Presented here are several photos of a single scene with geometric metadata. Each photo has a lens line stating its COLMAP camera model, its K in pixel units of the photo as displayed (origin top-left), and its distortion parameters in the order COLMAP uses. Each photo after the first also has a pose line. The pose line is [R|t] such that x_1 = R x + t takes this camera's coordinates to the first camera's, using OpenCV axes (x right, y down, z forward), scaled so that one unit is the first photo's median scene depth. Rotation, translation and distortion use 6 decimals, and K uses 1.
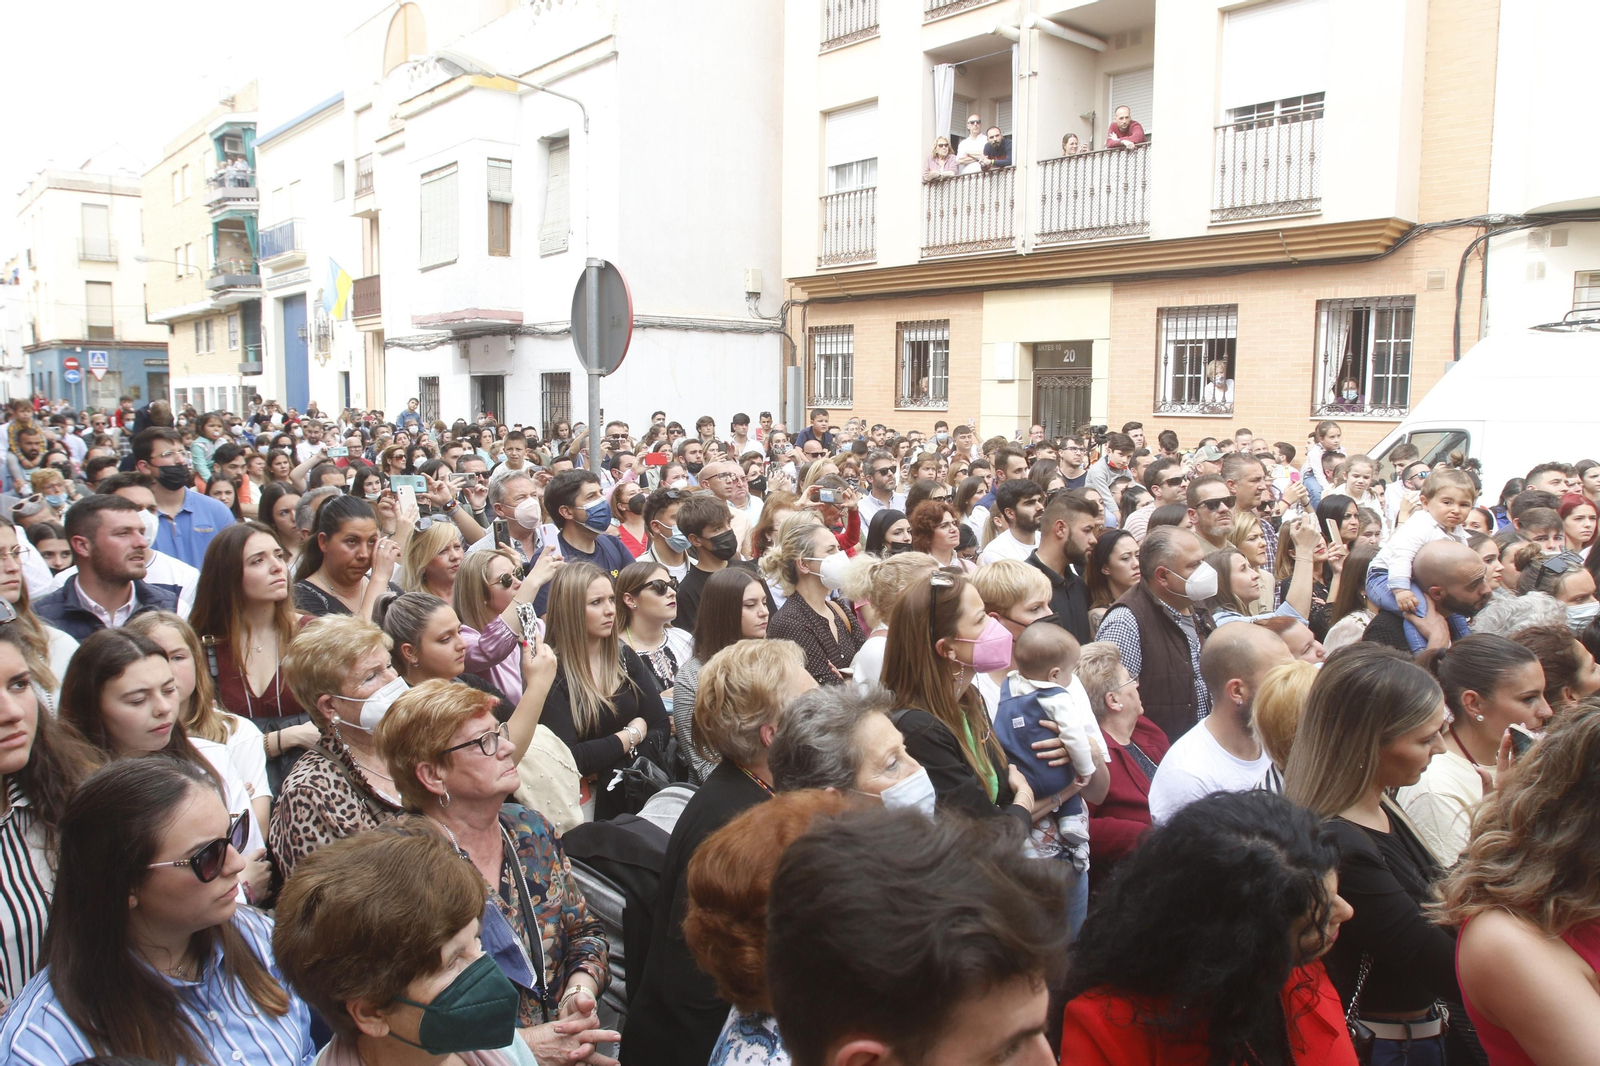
lens RADIAL K [[1164.9, 0, 801.1], [0, 1164.9, 541.3], [0, 0, 1]] dist [-0.096464, 0.056271]
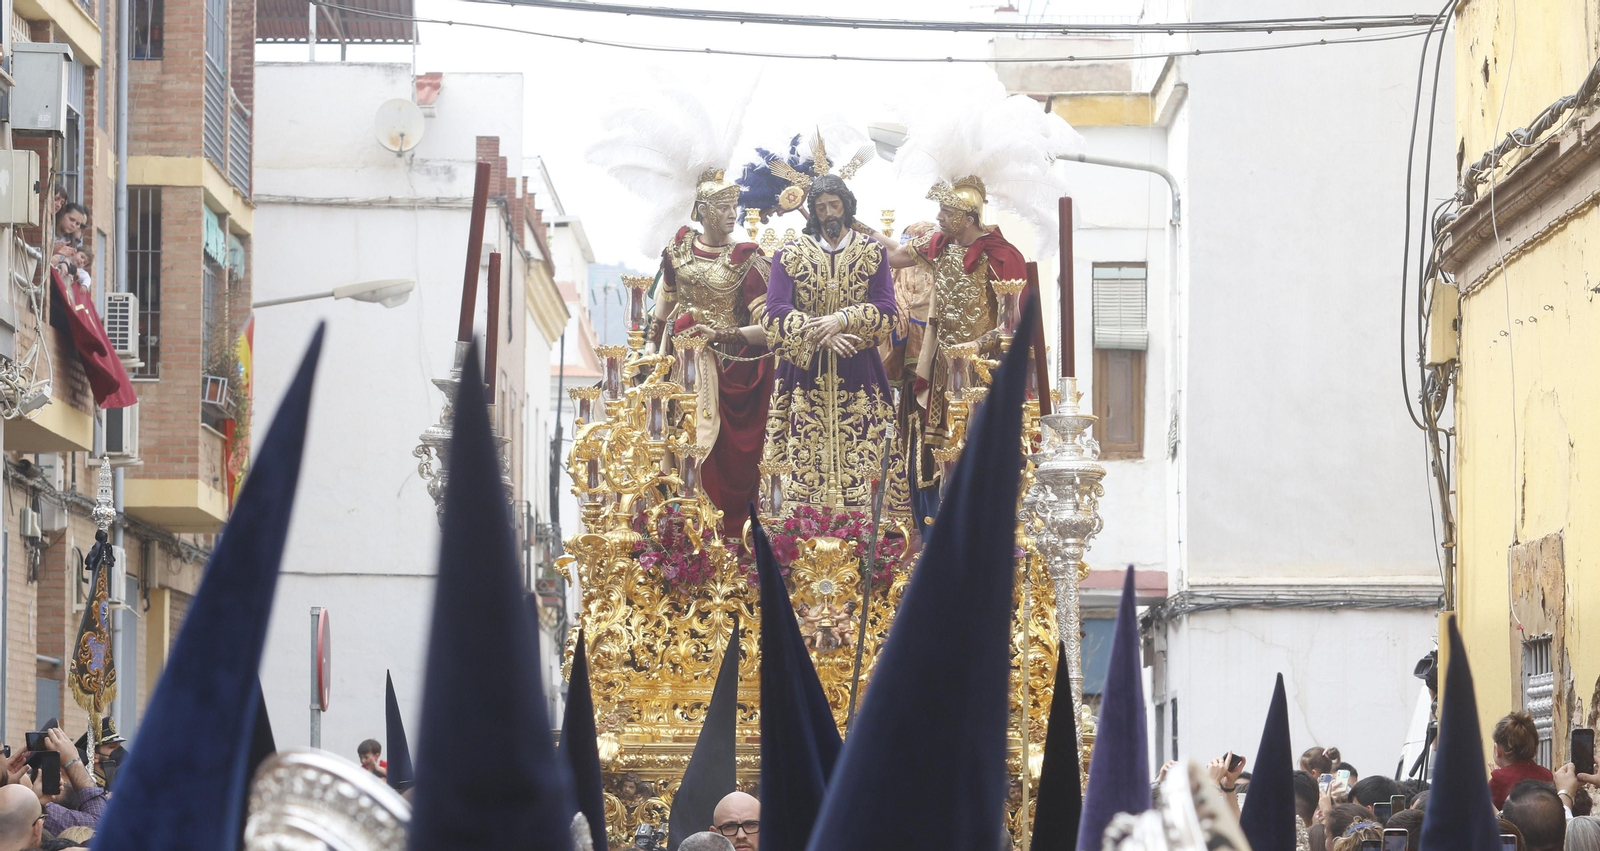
lens RADIAL K [[7158.2, 0, 800.0], [0, 7158.2, 425.5], [0, 0, 1]] dist [-0.080890, -0.789023]
pose [[0.752384, -0.045214, -0.657171, 1.766588], [-0.071105, 0.986238, -0.149262, 0.215104], [0.654875, 0.159030, 0.738815, -1.436048]]
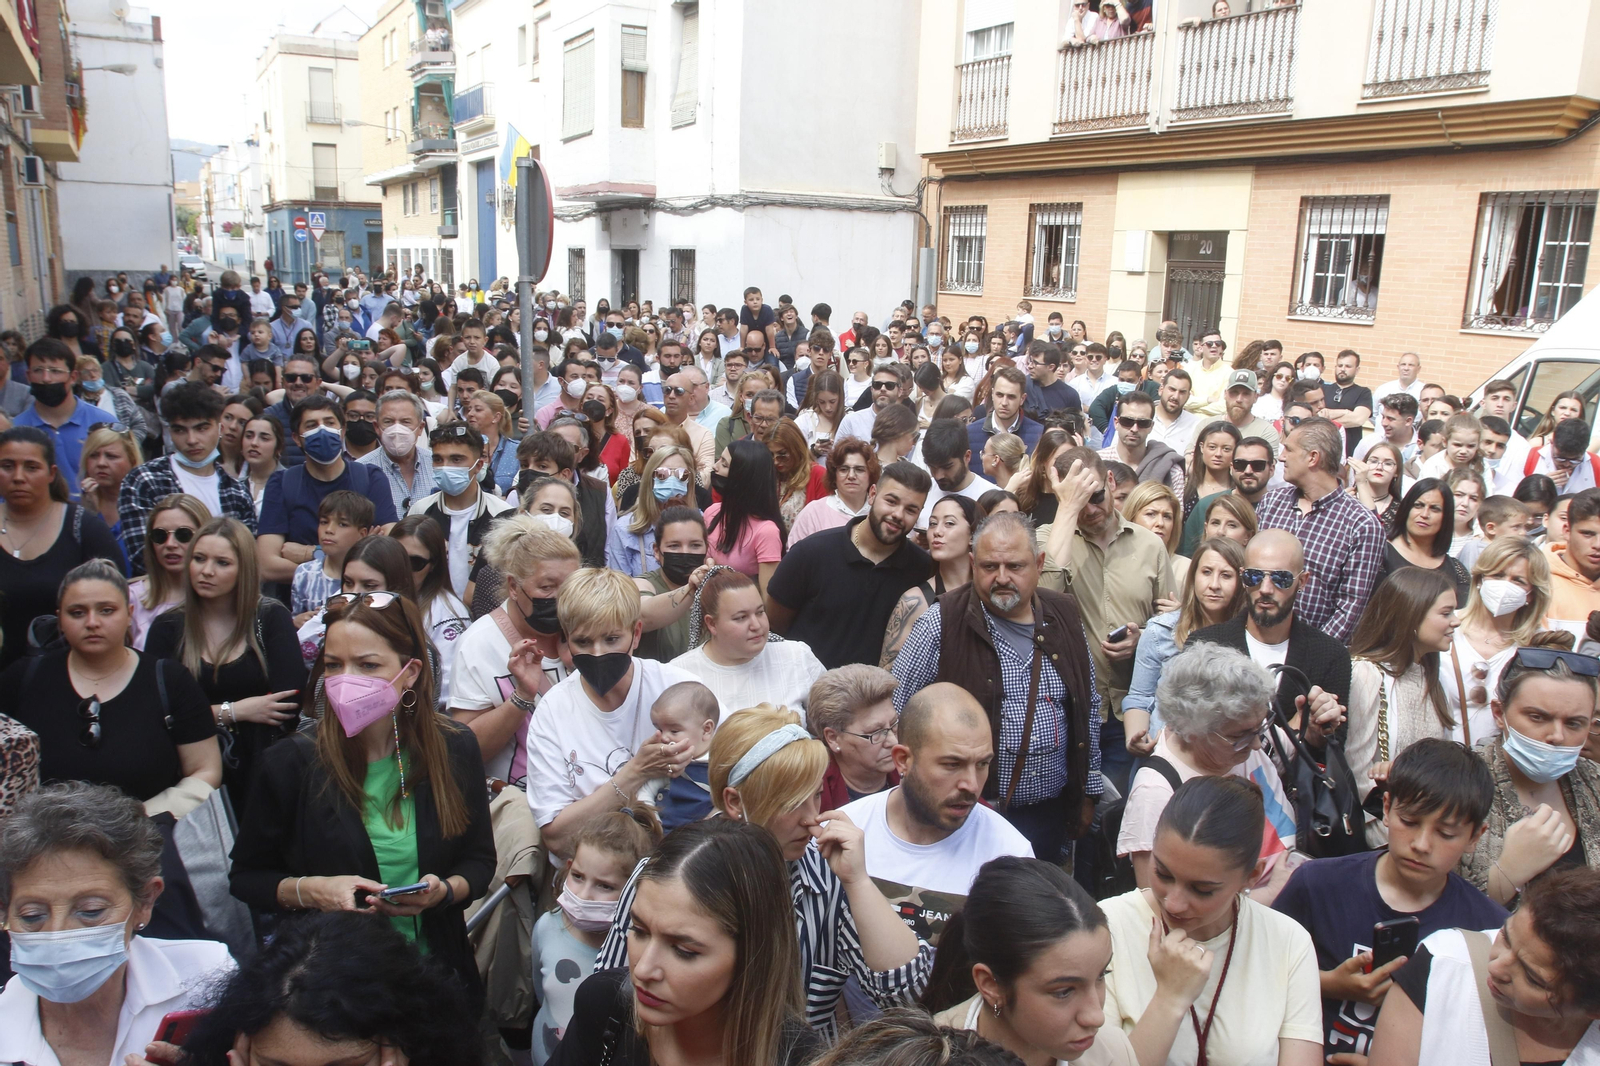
lens RADIAL K [[1164.9, 0, 801.1], [0, 1164.9, 541.3], [0, 0, 1]] dist [-0.096464, 0.056271]
pose [[0.981754, 0.064350, -0.178938, 0.084200], [-0.043888, 0.992273, 0.116048, -0.019260], [0.185023, -0.106078, 0.976992, 0.034028]]
